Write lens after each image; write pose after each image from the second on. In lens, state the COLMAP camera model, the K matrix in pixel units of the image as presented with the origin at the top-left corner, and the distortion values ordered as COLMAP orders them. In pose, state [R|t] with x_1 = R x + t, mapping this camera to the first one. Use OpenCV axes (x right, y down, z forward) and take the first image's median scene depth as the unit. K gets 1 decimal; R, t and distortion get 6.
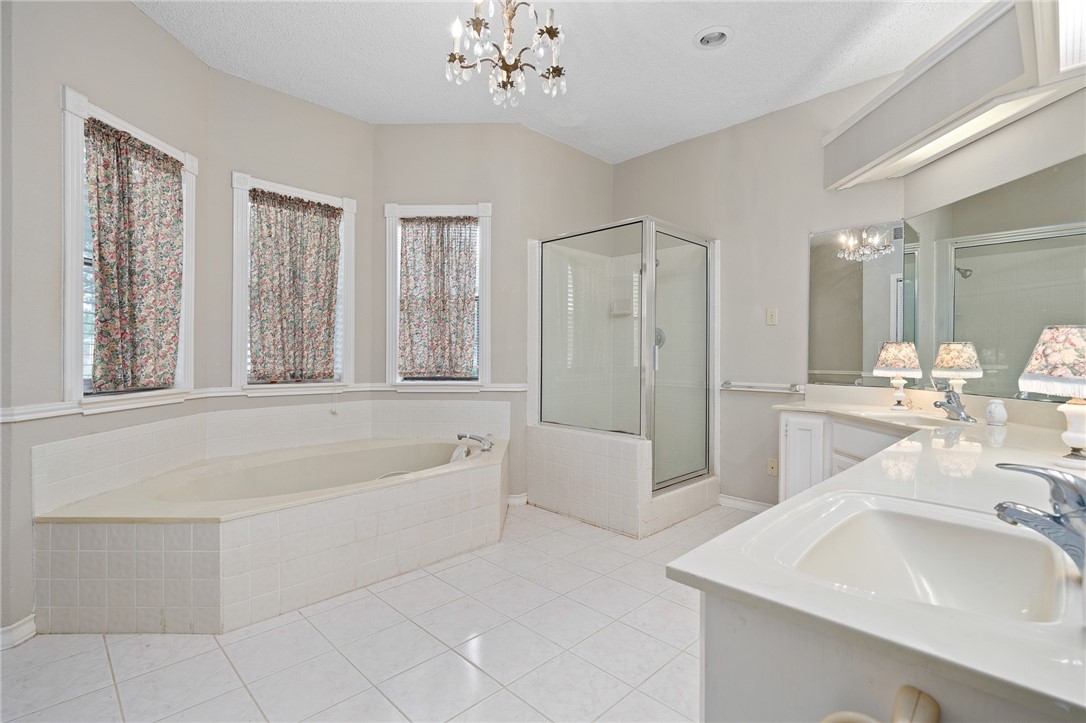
lens RADIAL K [[508.3, 0, 541.3], [0, 508.3, 358.4], [0, 0, 1]] dist [-0.001964, -0.000403]
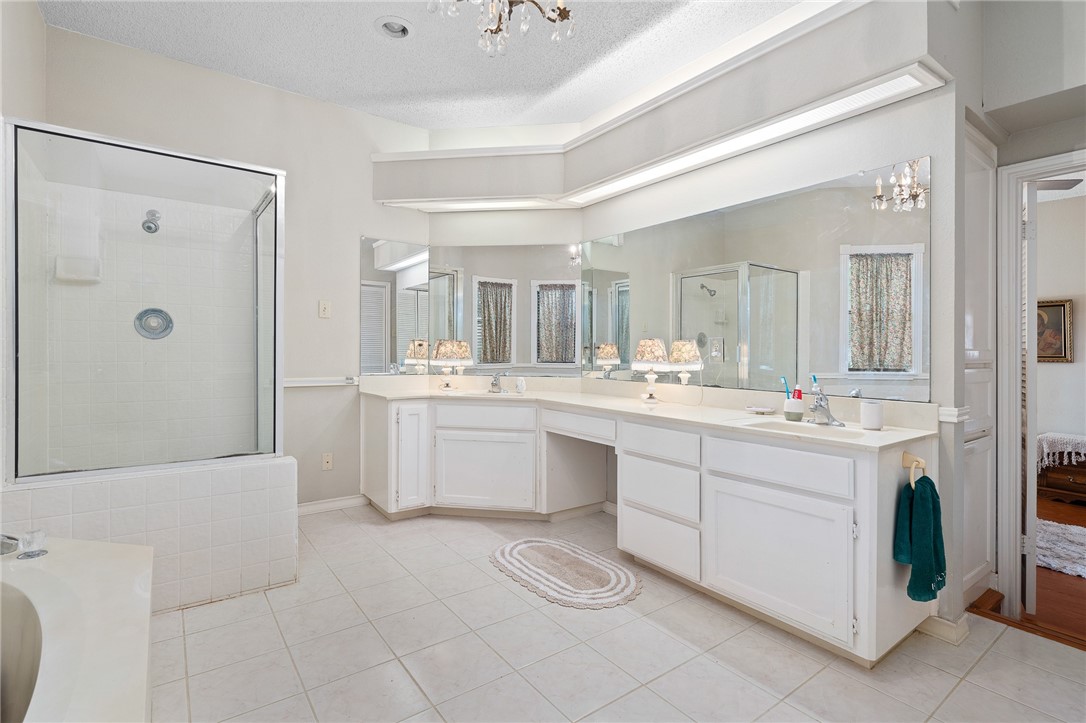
lens RADIAL K [[508.3, 0, 538.0], [0, 508.3, 356.2], [0, 0, 1]] dist [-0.001964, -0.000403]
pose [[0.147420, -0.015507, 0.988952, -1.971725], [-0.002865, 0.999866, 0.016105, -0.037739], [-0.989070, -0.005208, 0.147356, 1.911379]]
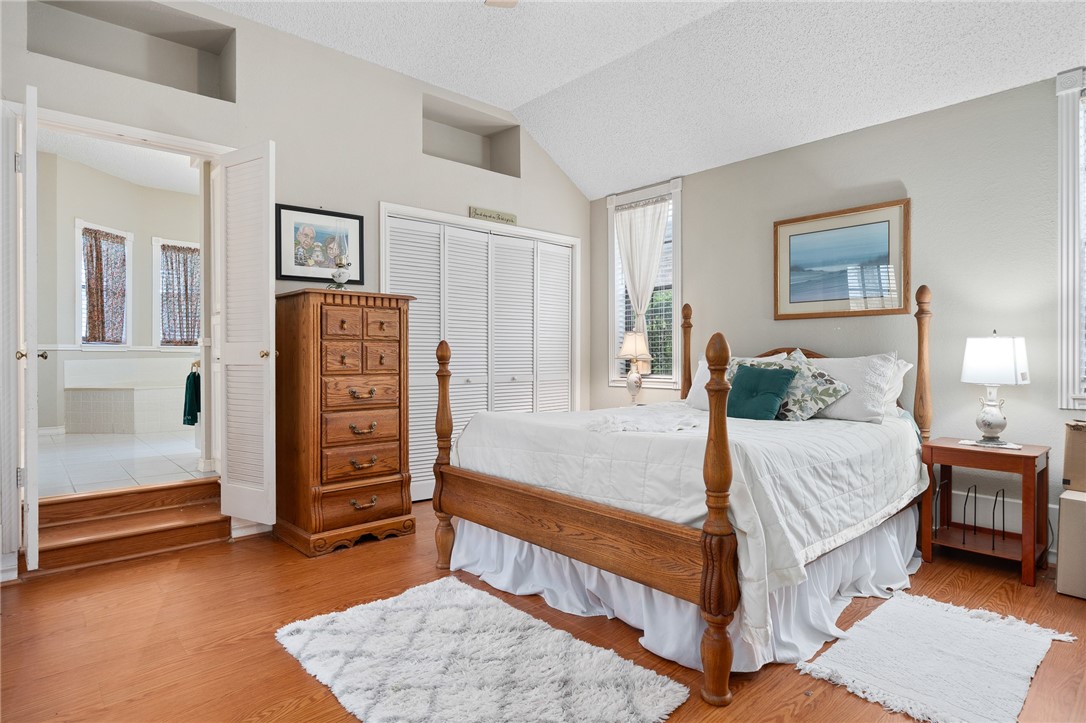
lens RADIAL K [[587.7, 0, 540.3], [0, 587.7, 361.3], [0, 0, 1]] dist [-0.001603, 0.000081]
pose [[0.998640, -0.002655, -0.052075, 1.191162], [0.002681, 0.999996, 0.000427, 0.138731], [0.052074, -0.000566, 0.998643, -1.407024]]
